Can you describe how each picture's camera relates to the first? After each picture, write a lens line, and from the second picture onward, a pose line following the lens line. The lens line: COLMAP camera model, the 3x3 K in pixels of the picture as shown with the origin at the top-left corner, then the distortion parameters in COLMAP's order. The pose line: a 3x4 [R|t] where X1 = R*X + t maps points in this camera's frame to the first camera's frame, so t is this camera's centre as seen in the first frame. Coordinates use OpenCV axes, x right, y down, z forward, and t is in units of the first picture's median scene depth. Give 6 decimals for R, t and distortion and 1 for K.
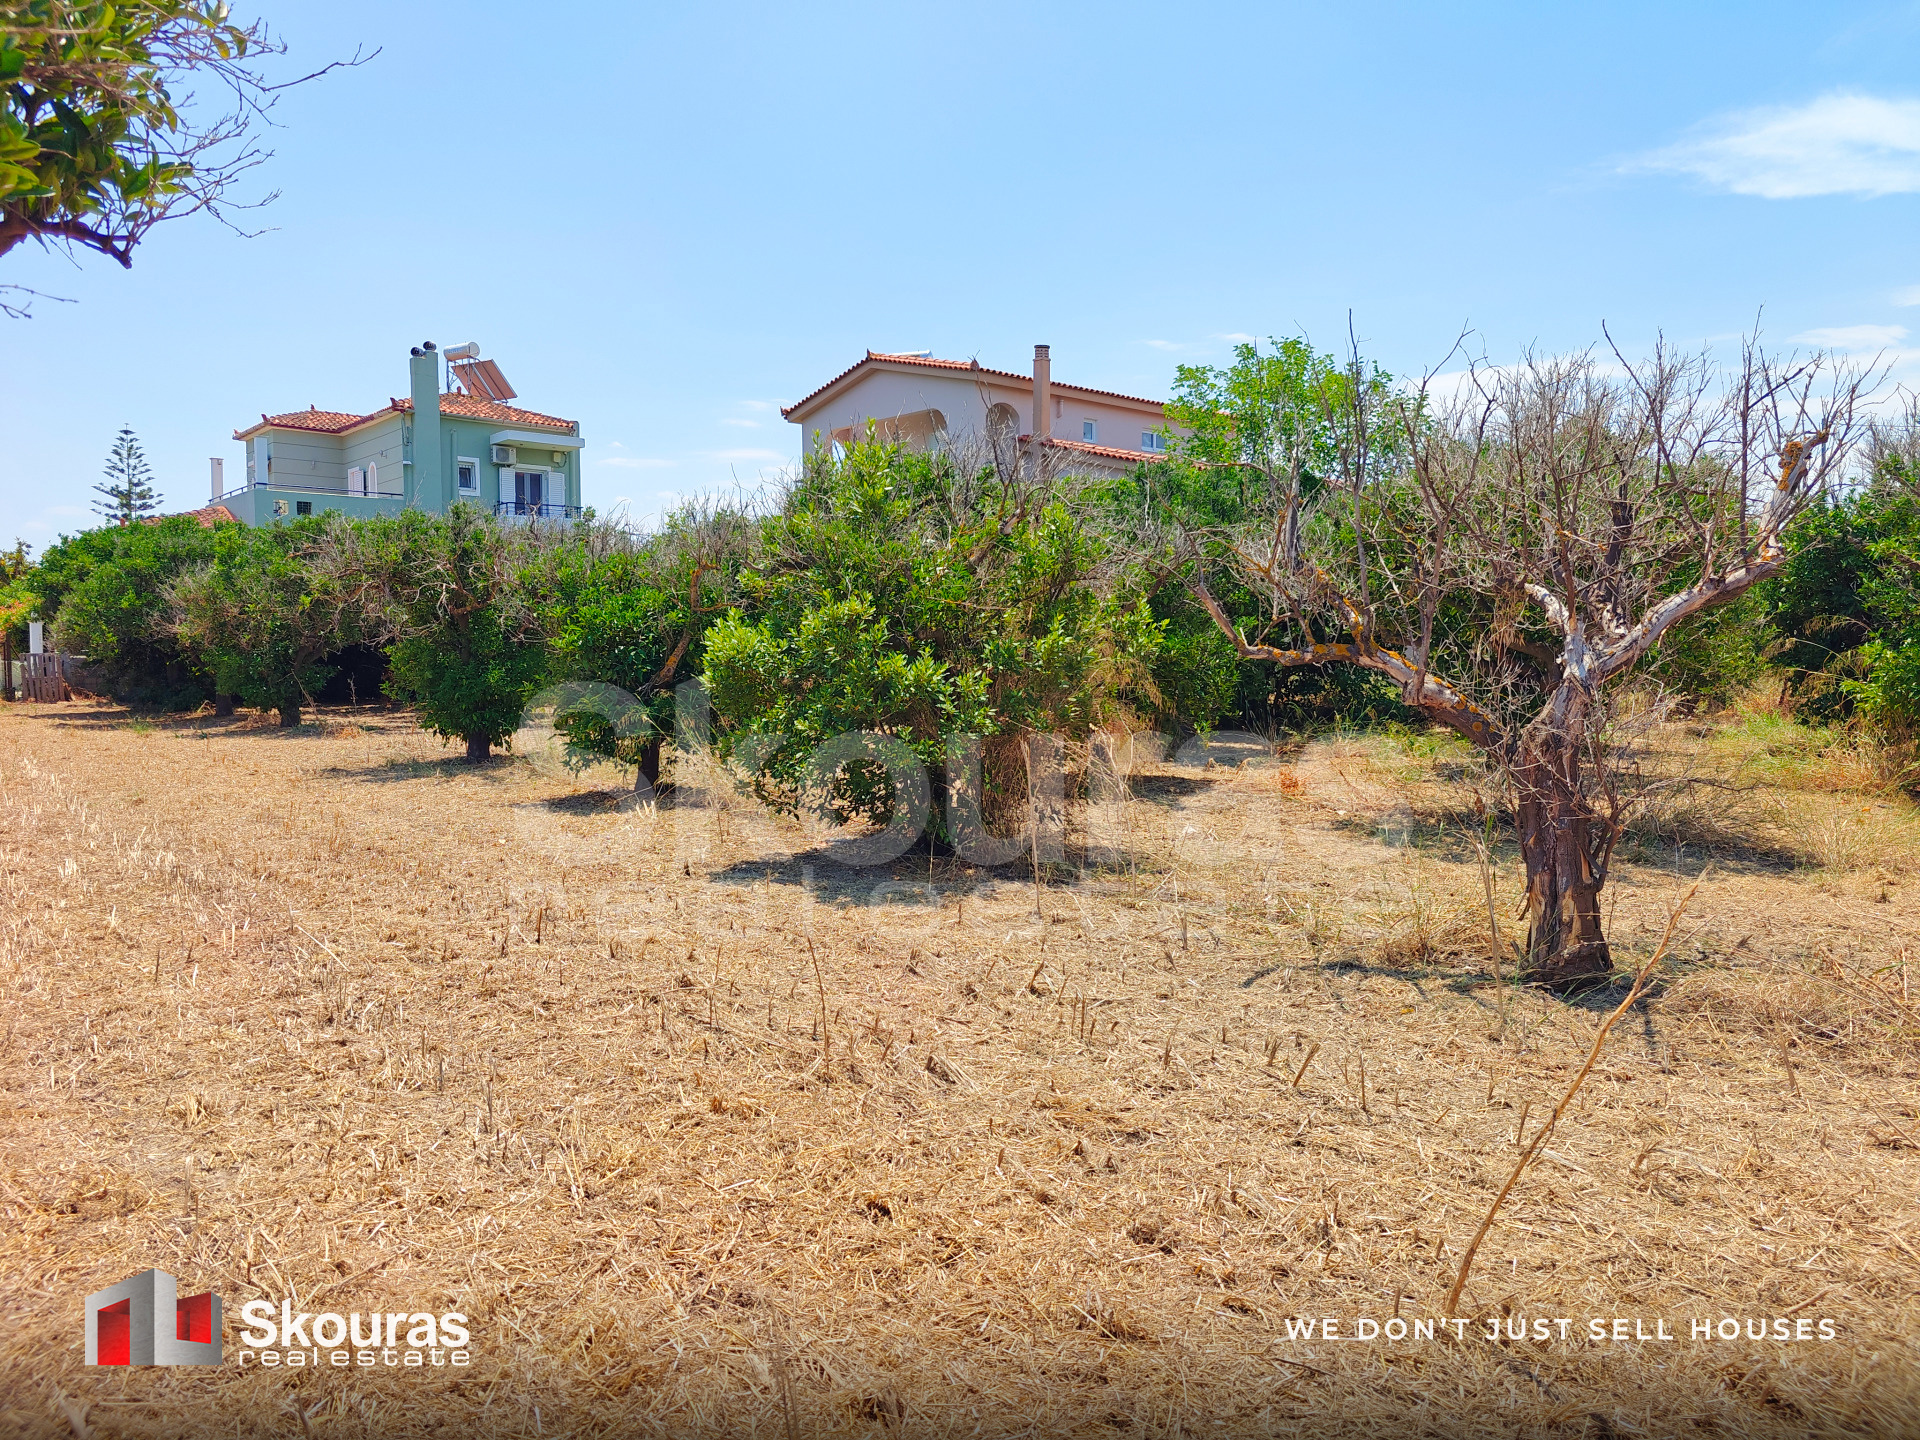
lens RADIAL K [[1285.1, 0, 959.3], [0, 1285.1, 710.8], [0, 0, 1]] dist [0.032545, 0.000134]
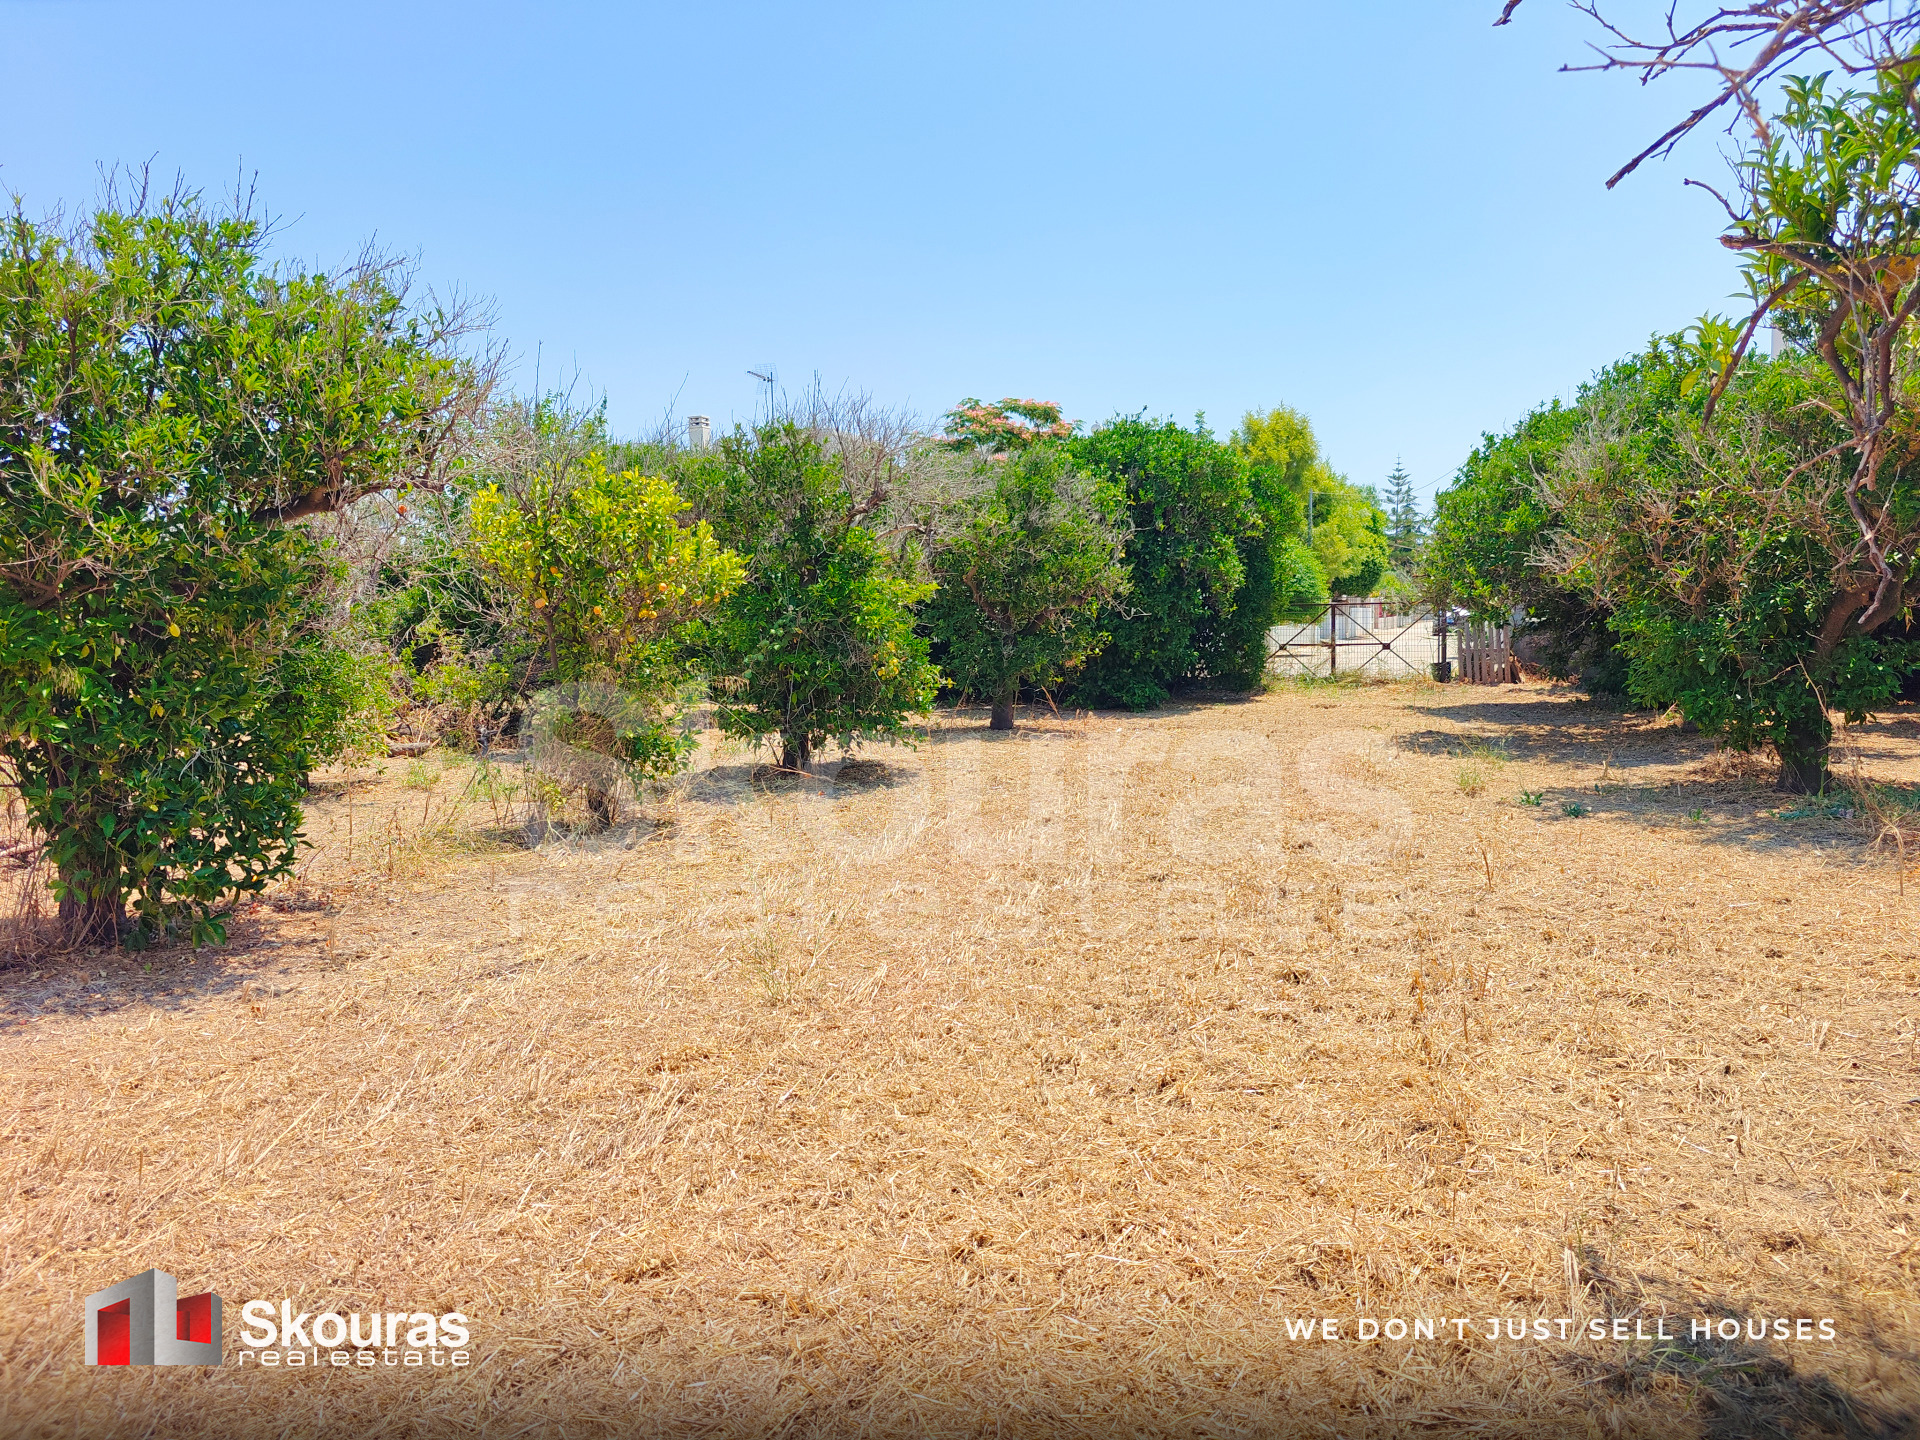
lens RADIAL K [[1285.1, 0, 960.2], [0, 1285.1, 713.5], [0, 0, 1]] dist [0.032545, 0.000134]
pose [[0.451304, 0.058133, -0.890475, -0.266183], [-0.026742, 0.998309, 0.051619, -0.025498], [0.891969, 0.000517, 0.452095, 0.565680]]
